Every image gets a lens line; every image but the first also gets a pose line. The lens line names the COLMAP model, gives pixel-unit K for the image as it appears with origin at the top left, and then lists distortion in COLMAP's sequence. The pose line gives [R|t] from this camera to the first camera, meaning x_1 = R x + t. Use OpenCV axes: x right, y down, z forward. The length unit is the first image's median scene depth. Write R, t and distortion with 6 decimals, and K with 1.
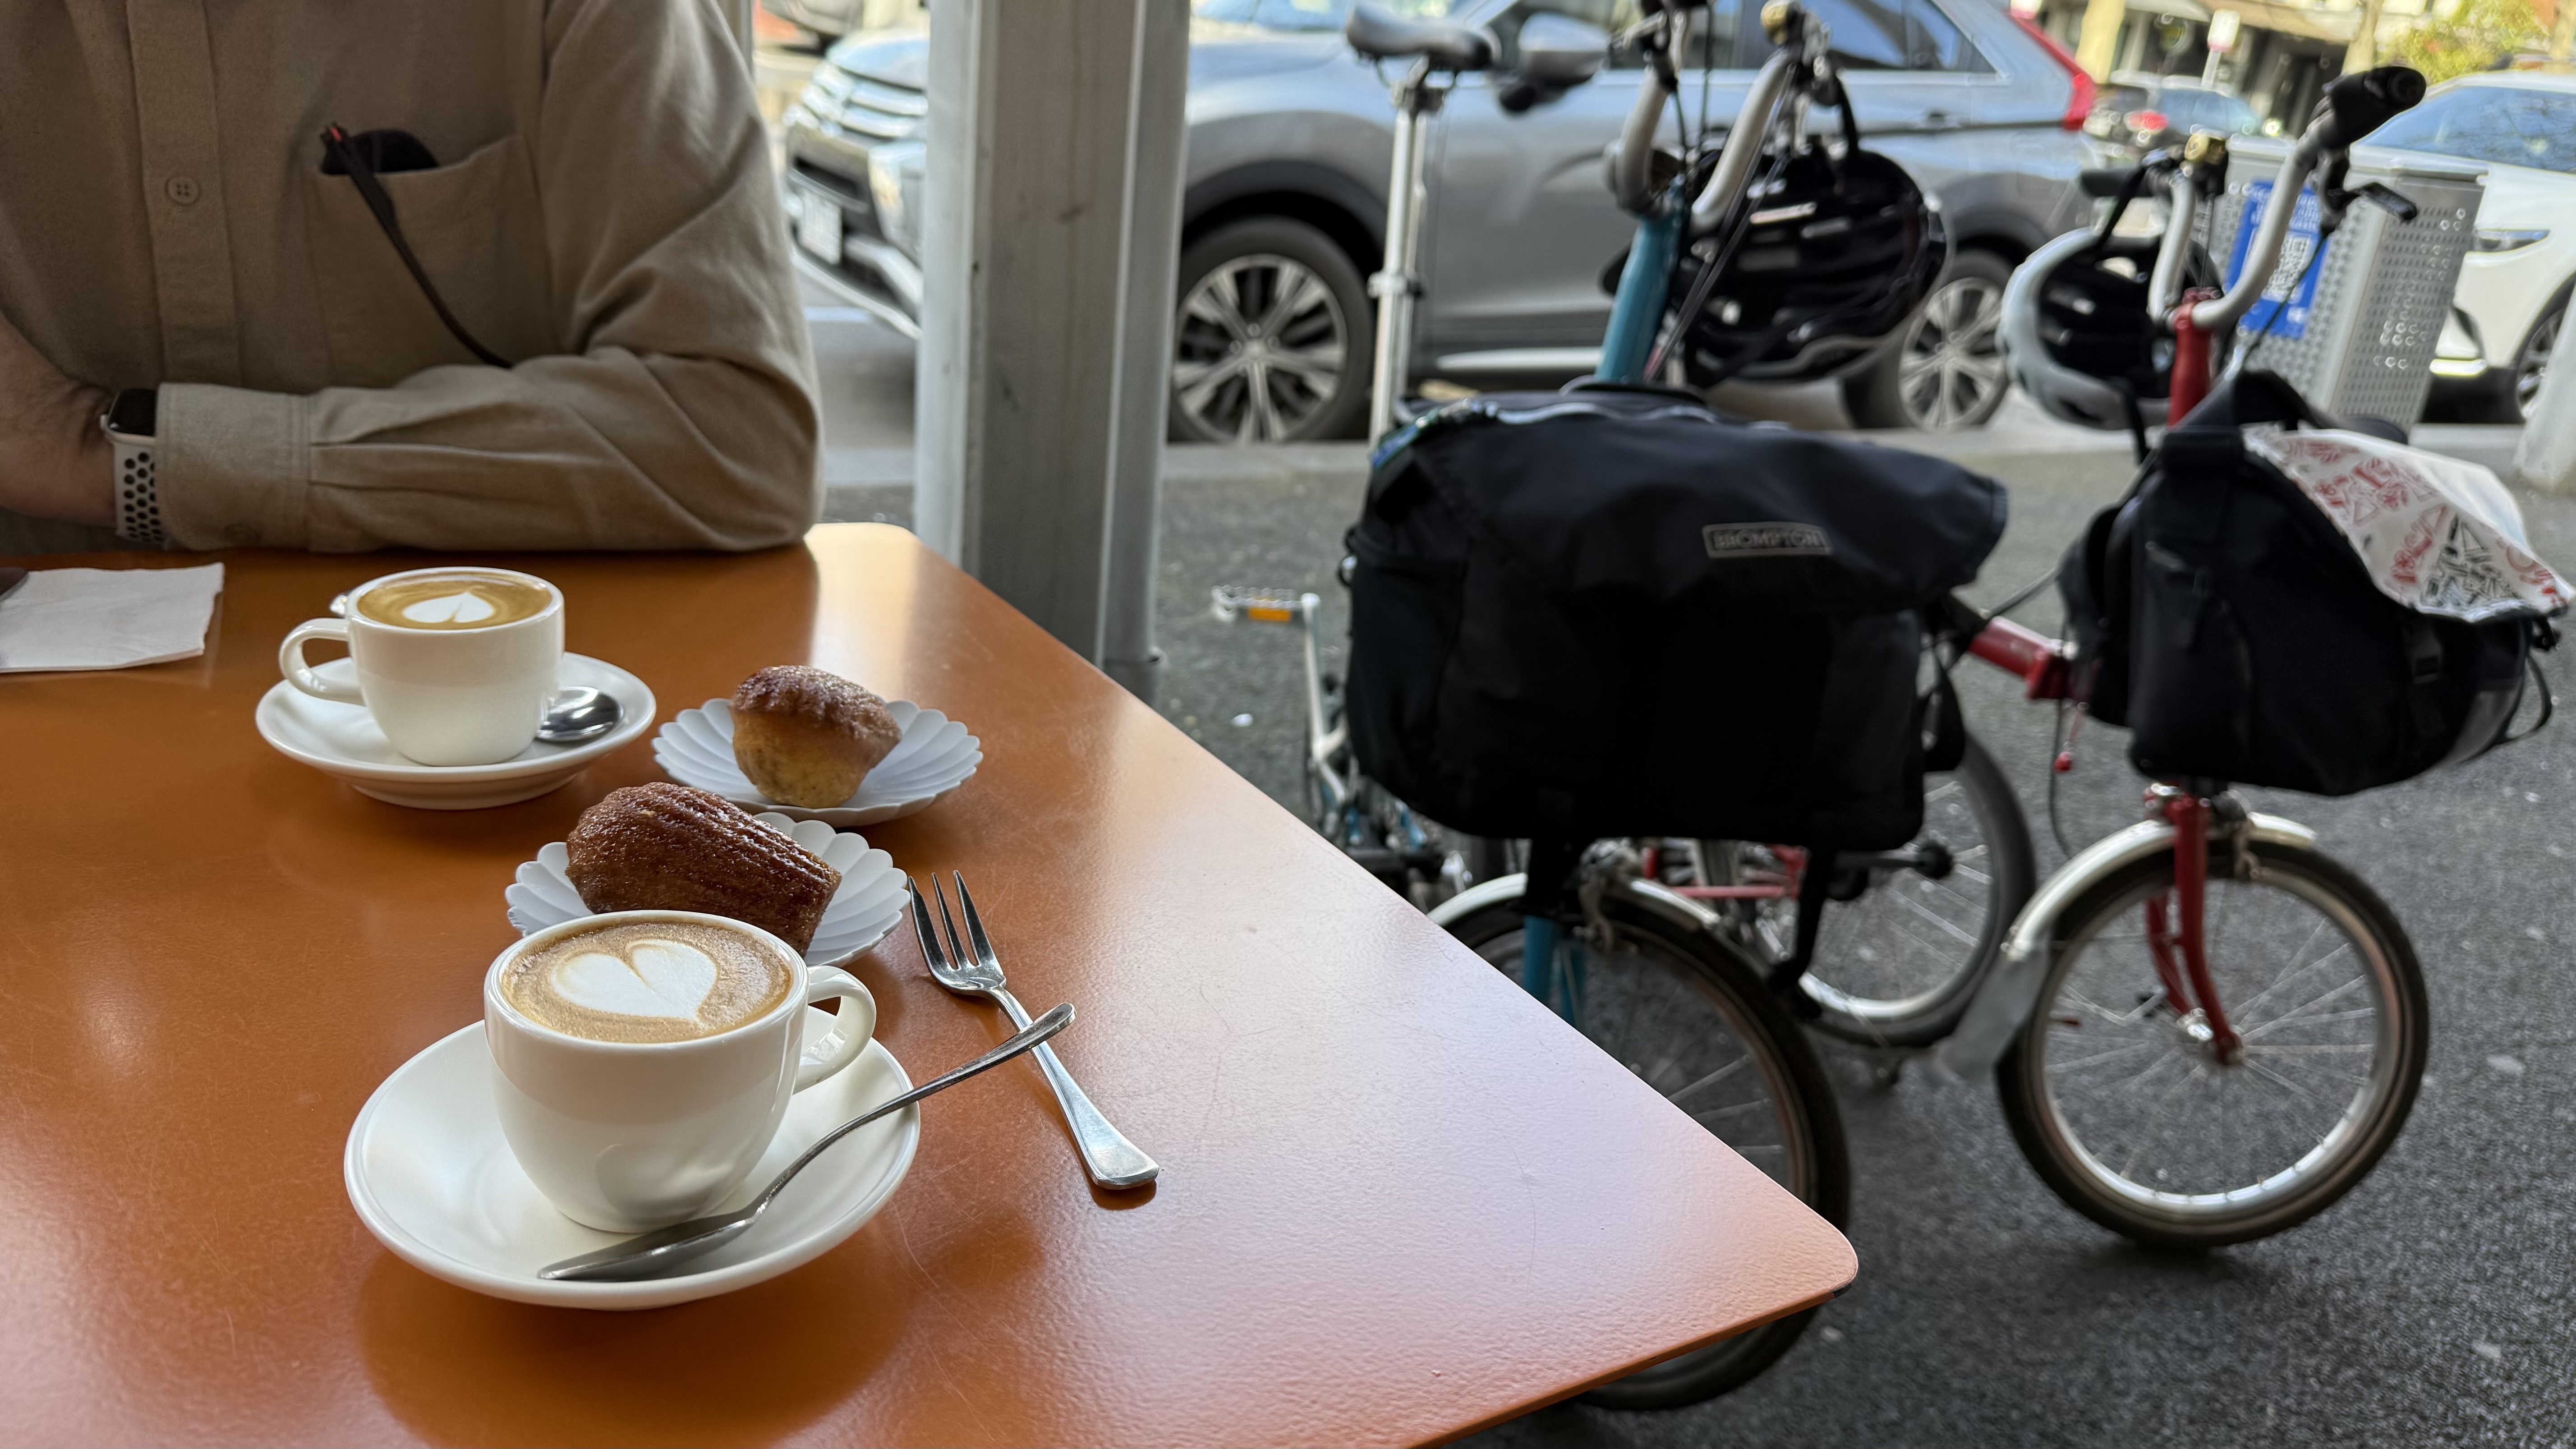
lens RADIAL K [[1903.2, 0, 1288.0], [0, 1903.2, 724.5], [0, 0, 1]] dist [-0.003402, -0.003199]
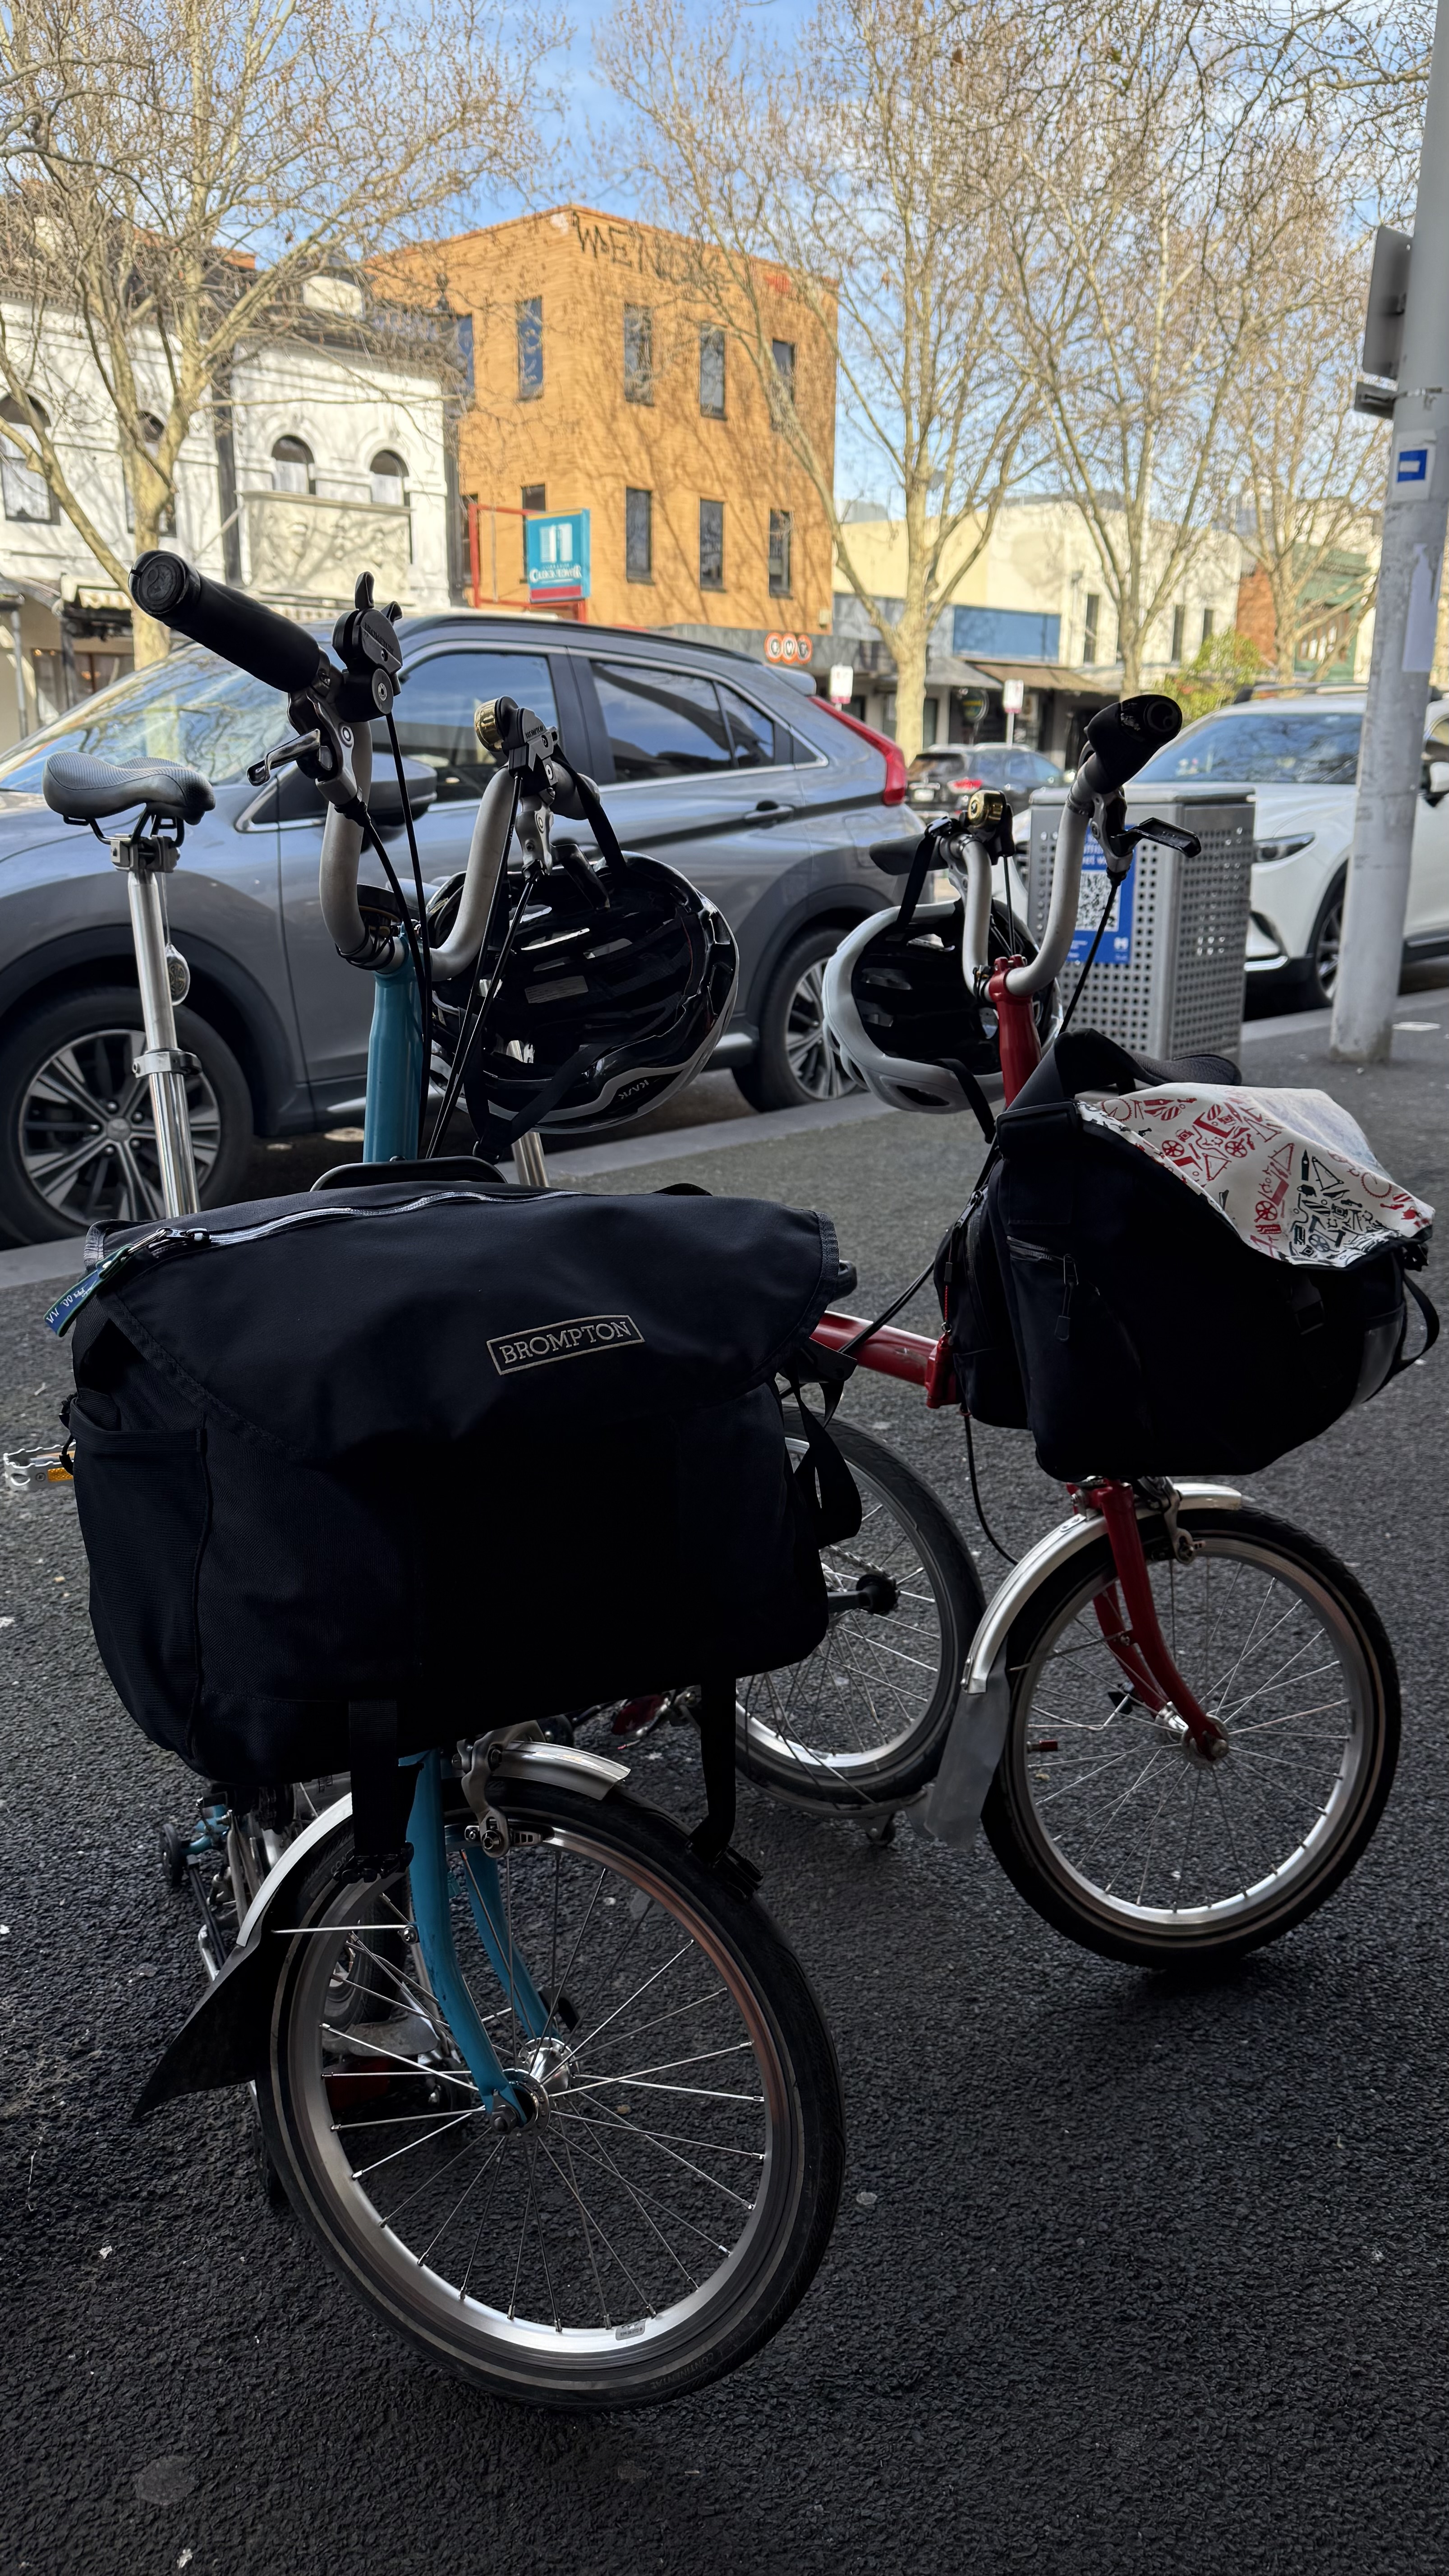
lens RADIAL K [[1849.2, 0, 724.5], [0, 1849.2, 1288.0], [0, 0, 1]] dist [0.226942, -0.523496]
pose [[0.953458, -0.180207, 0.241749, 0.089641], [0.198467, 0.978661, -0.053231, -0.044131], [-0.226997, 0.098733, 0.968878, 0.145682]]
